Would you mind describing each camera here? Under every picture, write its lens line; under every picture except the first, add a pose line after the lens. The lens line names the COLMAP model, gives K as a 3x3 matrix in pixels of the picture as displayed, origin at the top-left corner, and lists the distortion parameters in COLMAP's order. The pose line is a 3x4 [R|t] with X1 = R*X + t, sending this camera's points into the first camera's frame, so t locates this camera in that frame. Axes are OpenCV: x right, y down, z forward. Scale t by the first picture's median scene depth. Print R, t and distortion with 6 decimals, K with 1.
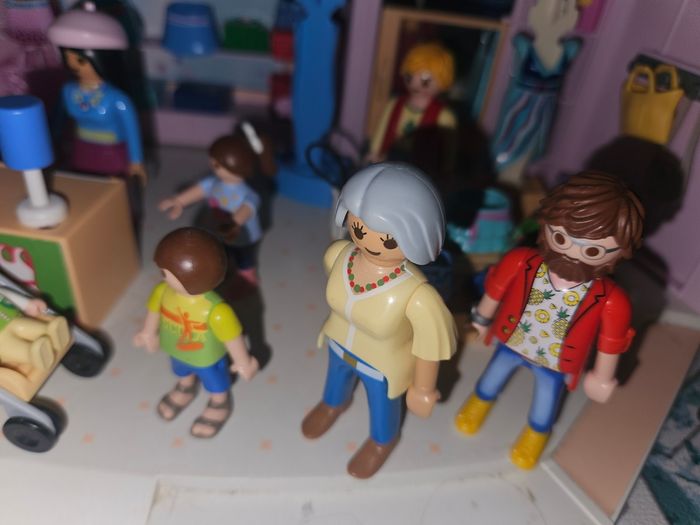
lens RADIAL K [[502.9, 0, 341.8], [0, 502.9, 264.0], [0, 0, 1]] dist [0.002845, -0.049958]
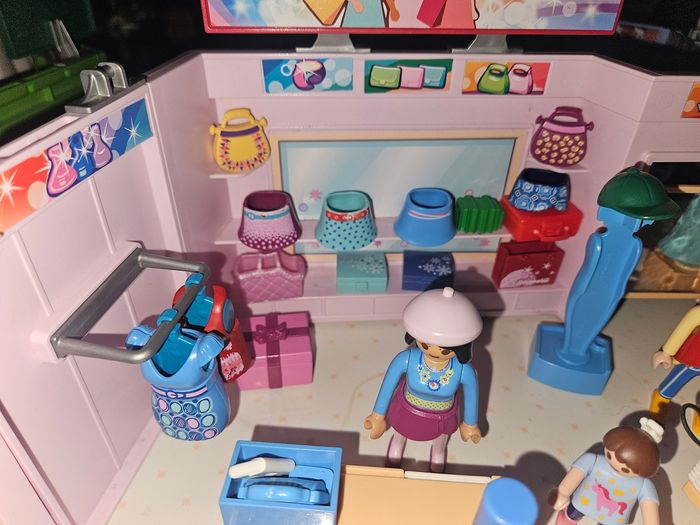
lens RADIAL K [[486.8, 0, 358.2], [0, 486.8, 271.9], [0, 0, 1]] dist [0.007698, -0.039696]
pose [[0.995631, -0.090770, -0.021916, -0.700512], [0.090876, 0.995855, 0.003881, -0.617307], [0.021473, -0.005856, 0.999752, 0.087453]]
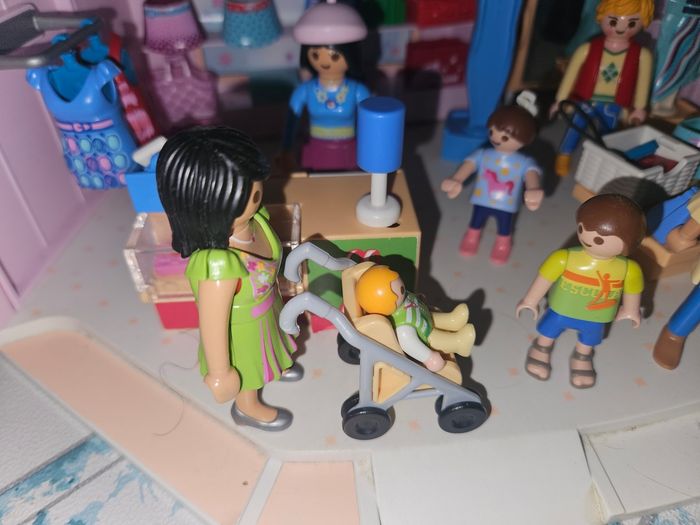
lens RADIAL K [[491.5, 0, 346.2], [0, 491.5, 272.7], [0, 0, 1]] dist [0.006386, -0.026726]
pose [[0.980659, -0.194076, 0.025337, -0.653672], [0.190857, 0.976919, 0.095933, -0.083659], [-0.043370, -0.089242, 0.995065, -0.012672]]
